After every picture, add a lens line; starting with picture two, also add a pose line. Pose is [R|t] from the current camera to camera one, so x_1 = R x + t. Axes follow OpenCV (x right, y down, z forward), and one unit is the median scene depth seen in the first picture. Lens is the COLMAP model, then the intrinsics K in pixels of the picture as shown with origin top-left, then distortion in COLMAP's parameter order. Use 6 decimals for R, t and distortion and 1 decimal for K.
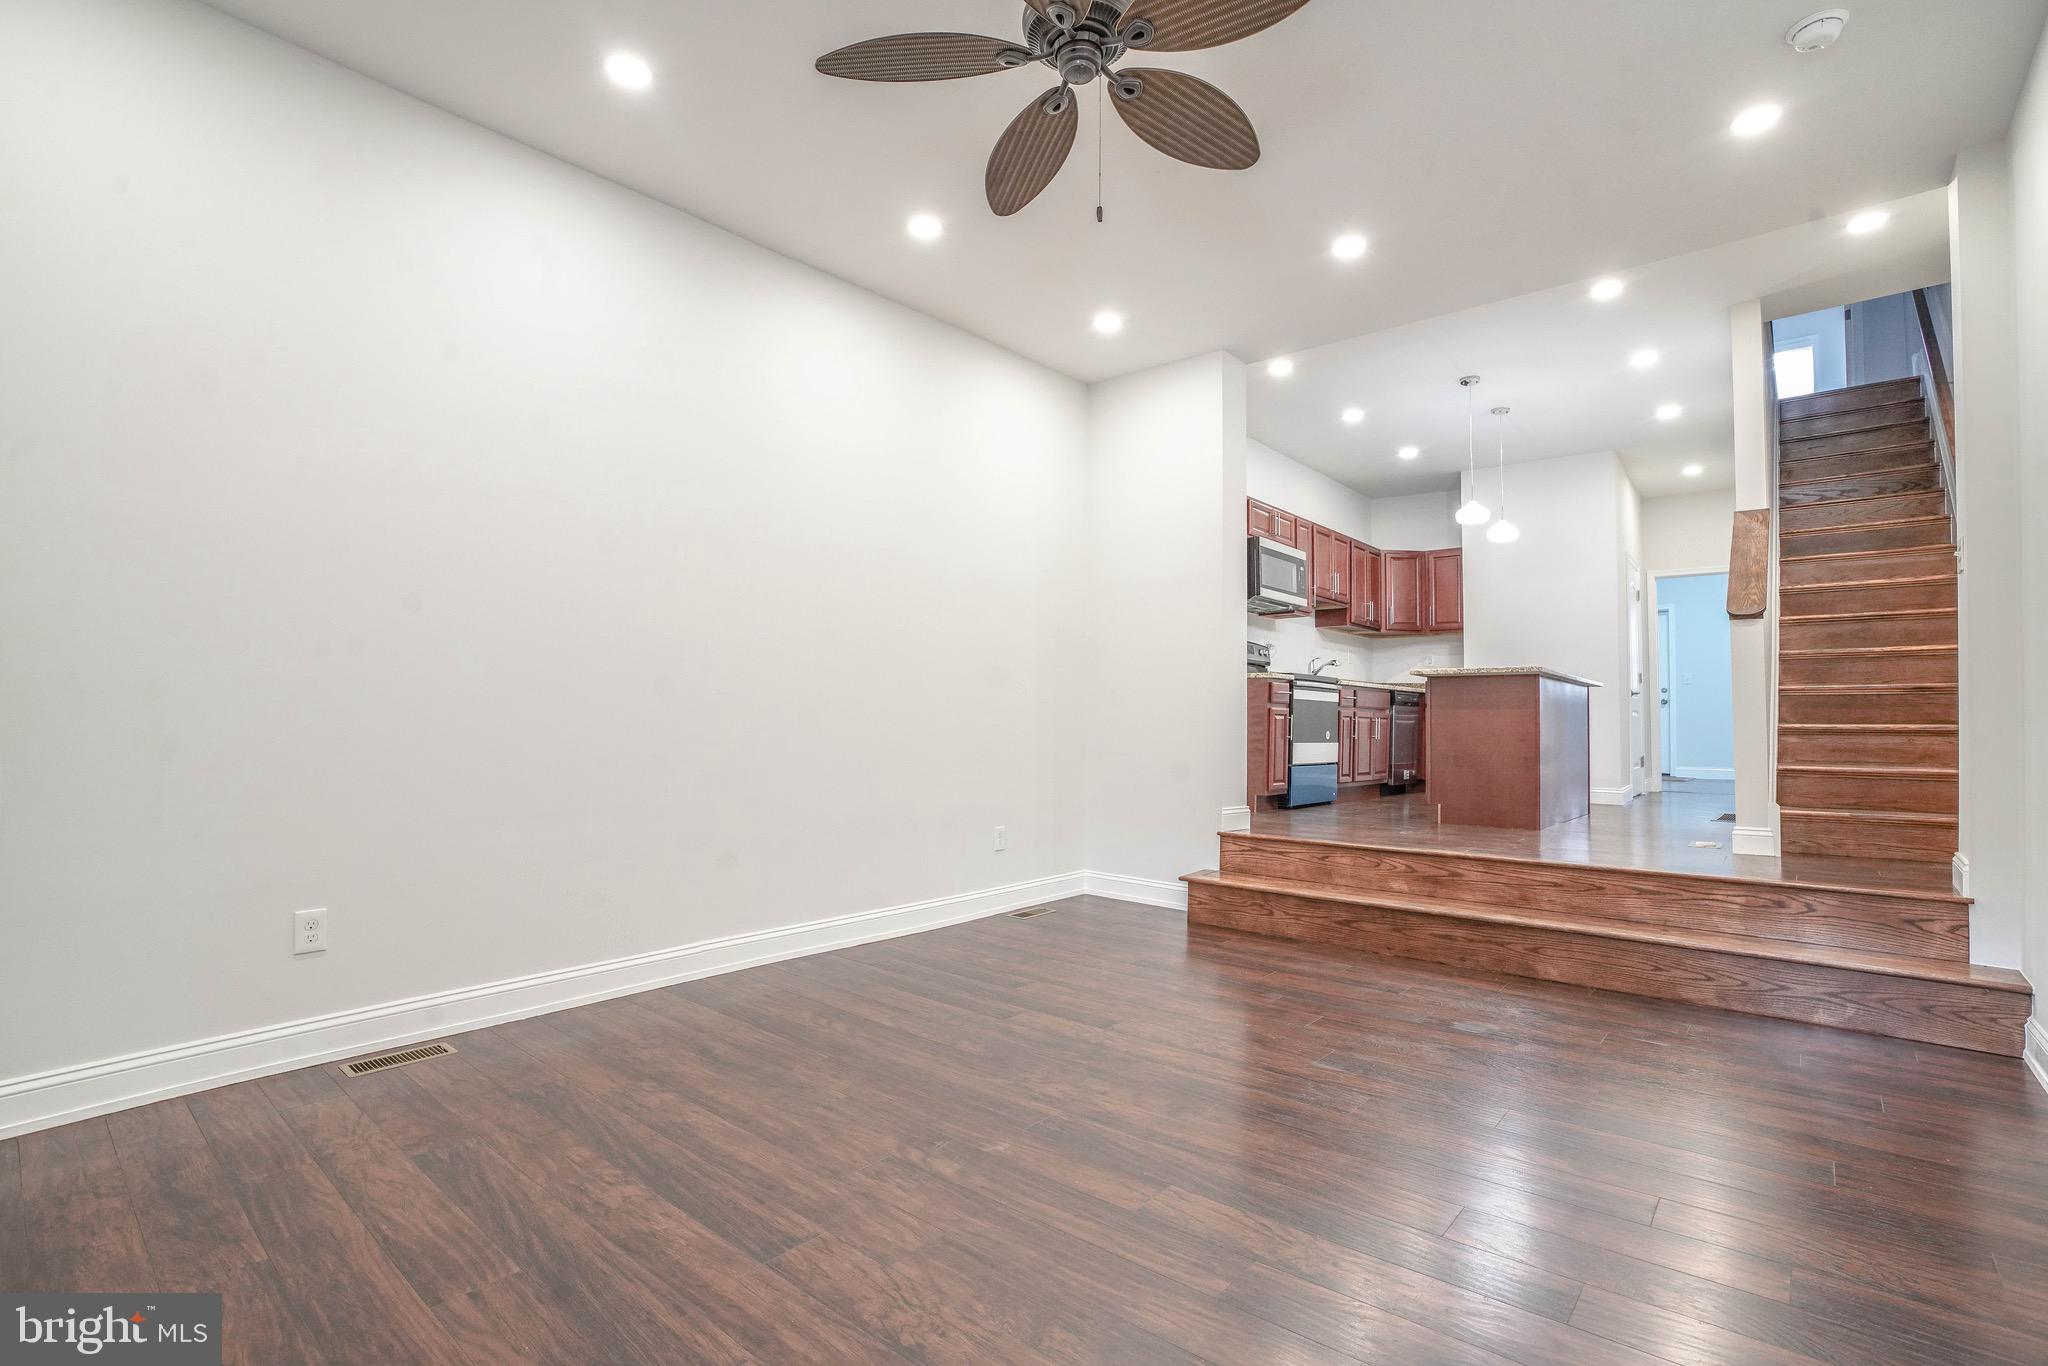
lens RADIAL K [[940.1, 0, 1019.9], [0, 940.1, 699.3], [0, 0, 1]] dist [-0.058843, 0.021851]
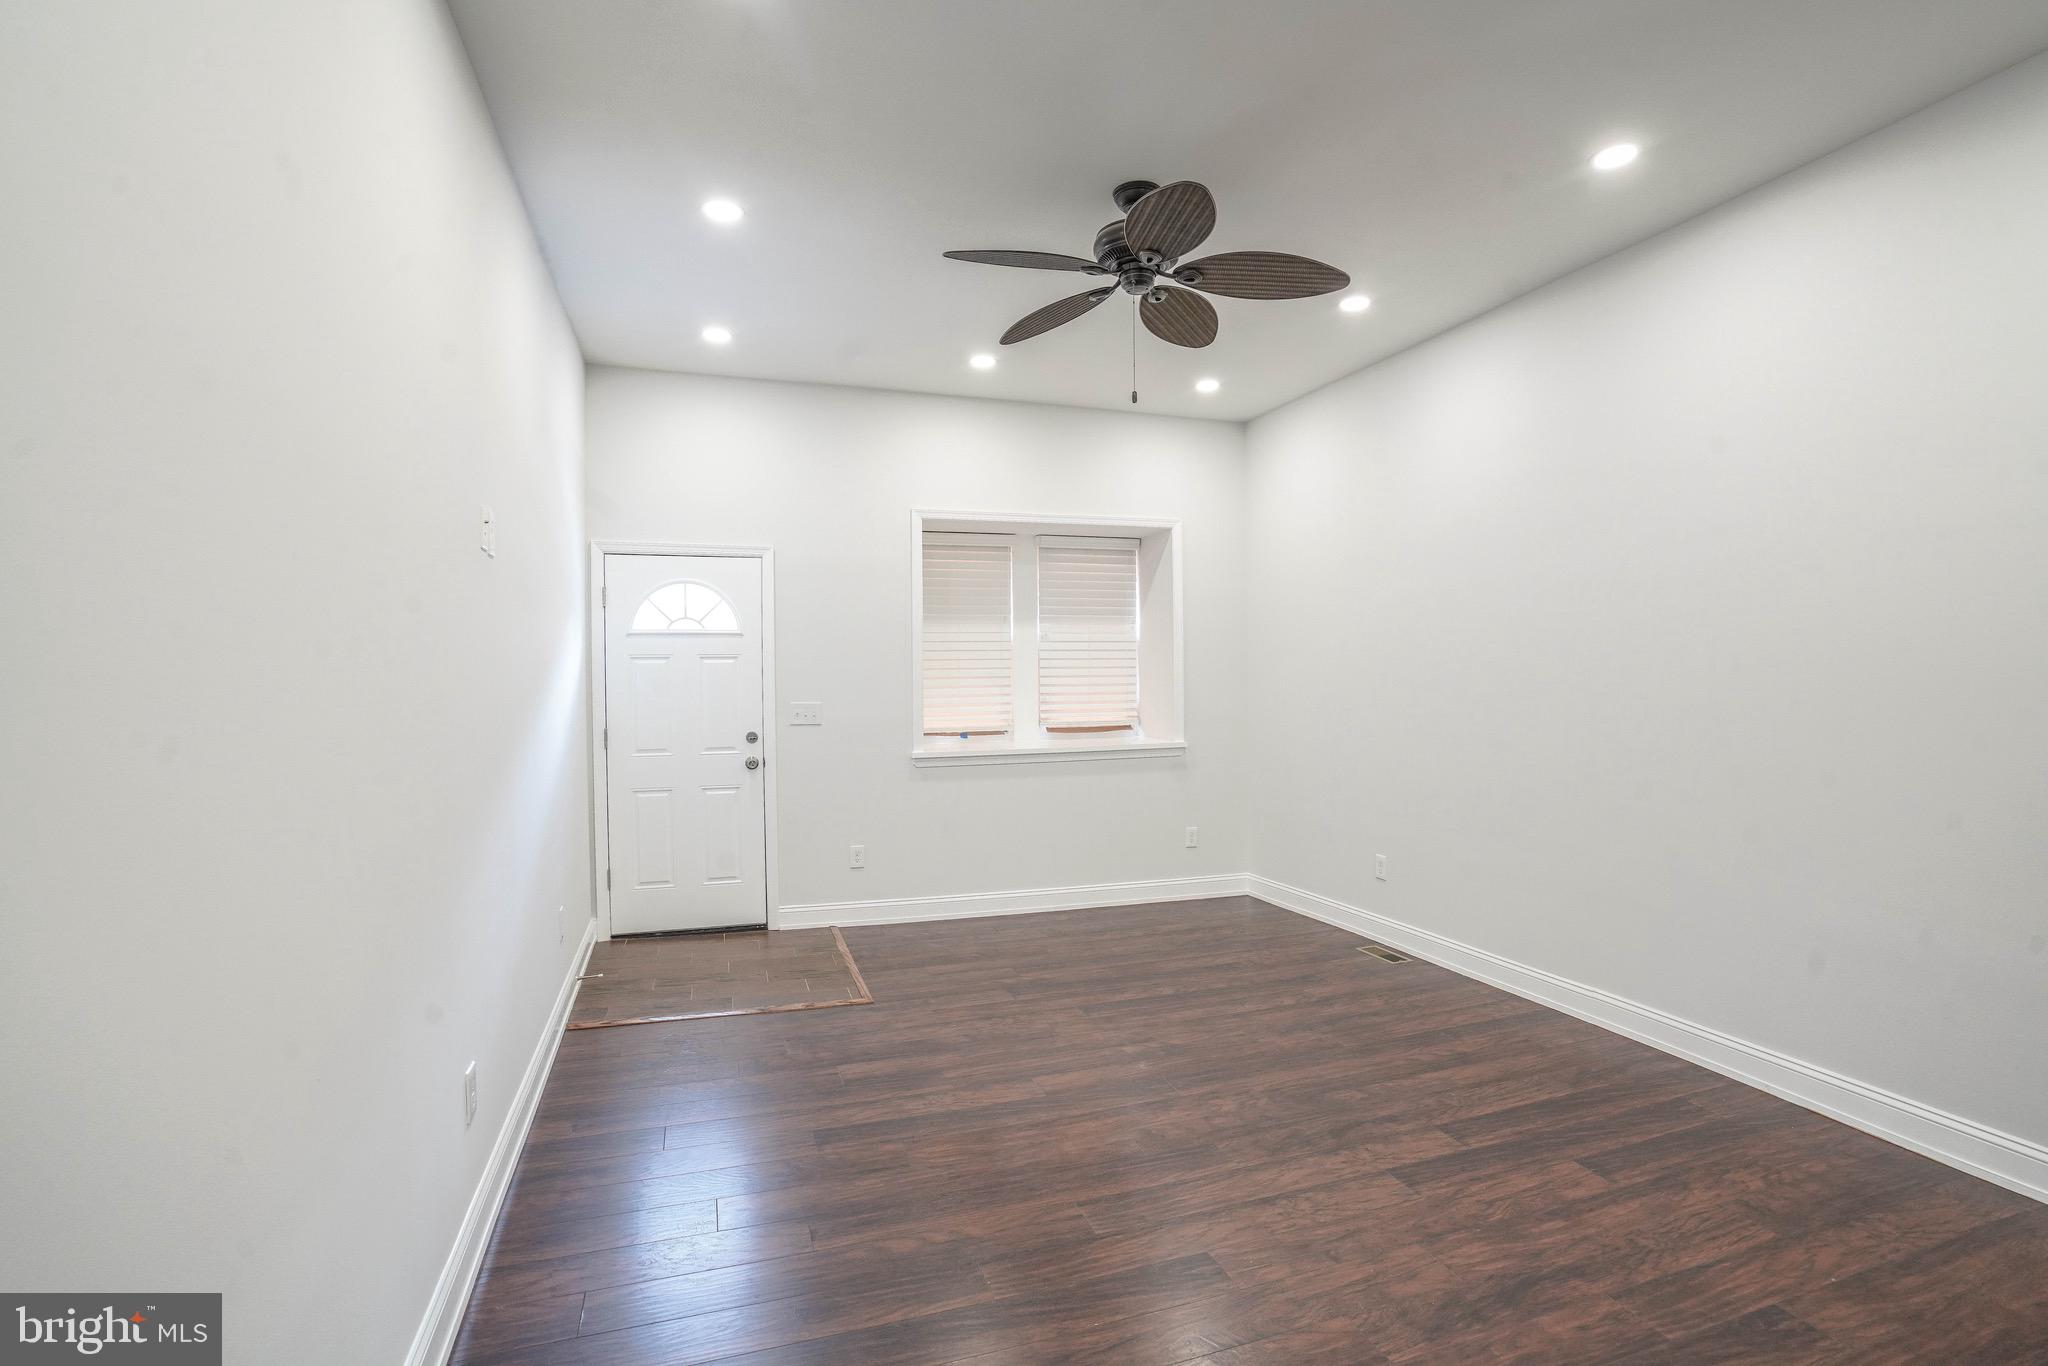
lens RADIAL K [[940.1, 0, 1022.2], [0, 940.1, 677.1], [0, 0, 1]] dist [-0.058843, 0.021851]
pose [[-0.502930, 0.005081, -0.864312, 0.689272], [0.024544, 0.999663, -0.008405, -0.070412], [0.863979, -0.025441, -0.502885, 0.803081]]
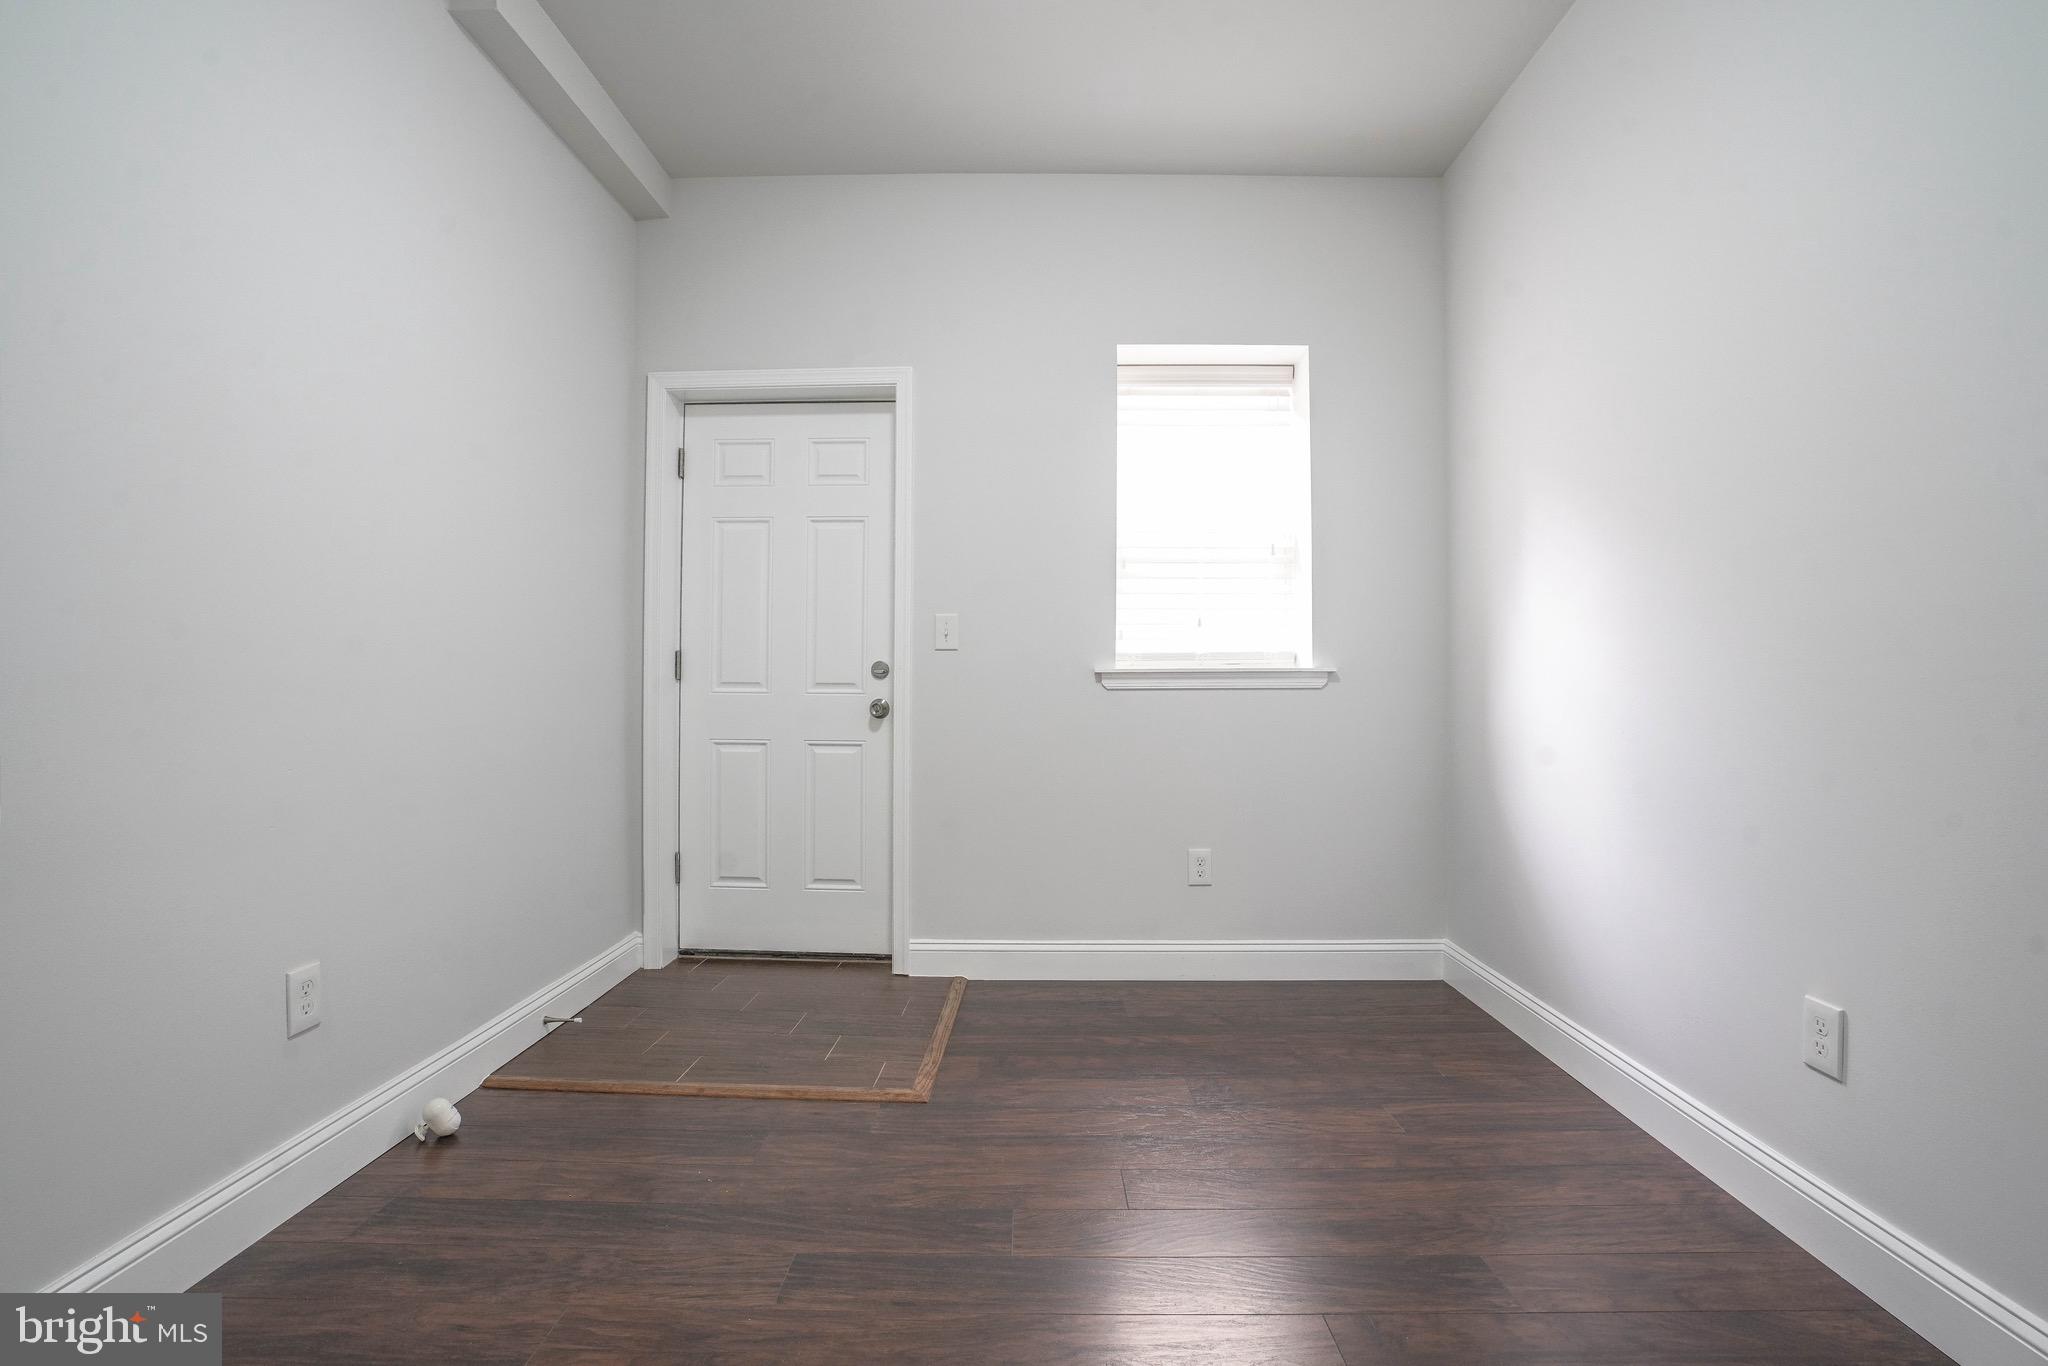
lens RADIAL K [[940.1, 0, 1023.8], [0, 940.1, 670.7], [0, 0, 1]] dist [-0.058843, 0.021851]
pose [[-0.765334, -0.017960, -0.643383, 0.263506], [0.008568, 0.999238, -0.038085, 0.016908], [0.643577, -0.034660, -0.764596, 0.596287]]
